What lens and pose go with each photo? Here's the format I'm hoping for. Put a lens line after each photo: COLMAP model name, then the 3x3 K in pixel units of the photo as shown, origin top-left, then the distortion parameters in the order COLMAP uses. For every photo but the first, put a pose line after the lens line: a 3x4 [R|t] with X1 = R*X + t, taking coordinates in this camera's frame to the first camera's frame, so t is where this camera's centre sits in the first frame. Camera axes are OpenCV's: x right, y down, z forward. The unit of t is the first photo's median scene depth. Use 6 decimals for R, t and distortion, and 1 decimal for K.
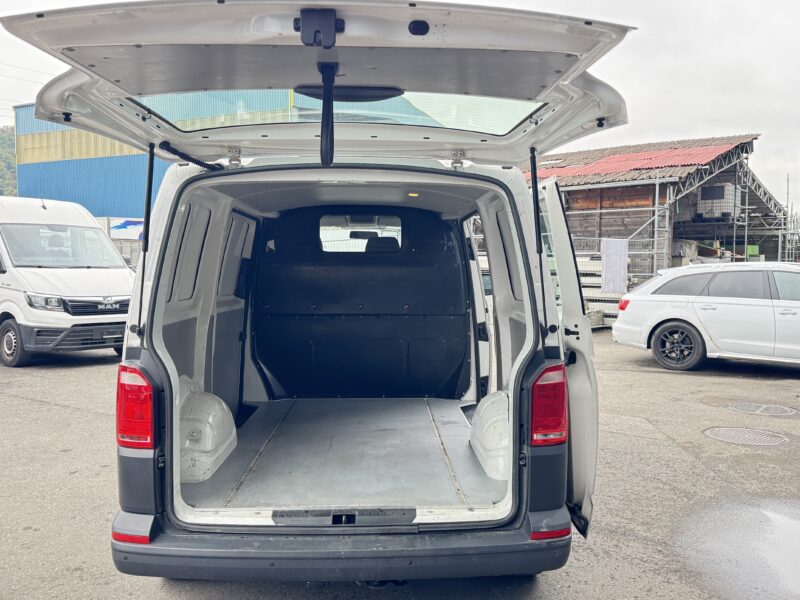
lens RADIAL K [[733.6, 0, 388.9], [0, 733.6, 303.9], [0, 0, 1]] dist [0.132432, -0.275949]
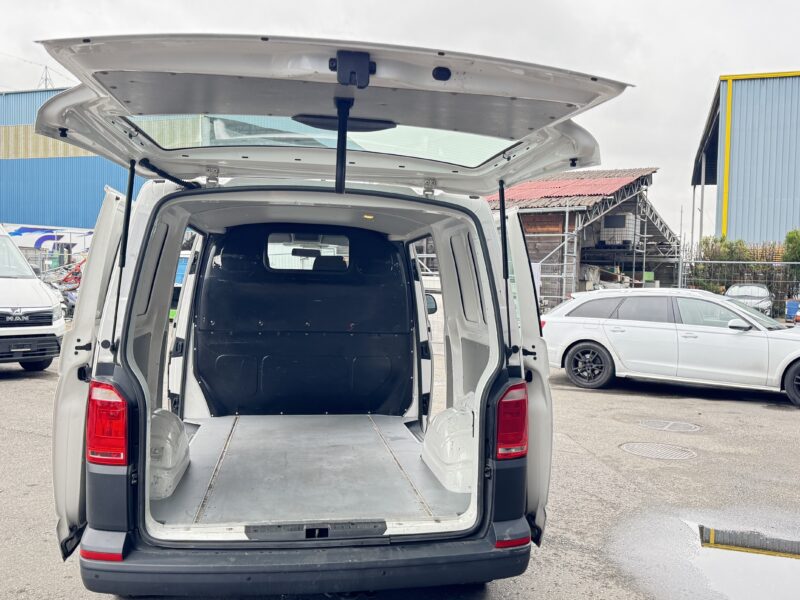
lens RADIAL K [[733.6, 0, 388.9], [0, 733.6, 303.9], [0, 0, 1]] dist [0.132432, -0.275949]
pose [[0.991462, 0.020454, 0.128784, -0.094860], [-0.017568, 0.999569, -0.023507, -0.003480], [-0.129209, 0.021044, 0.991394, -0.035156]]
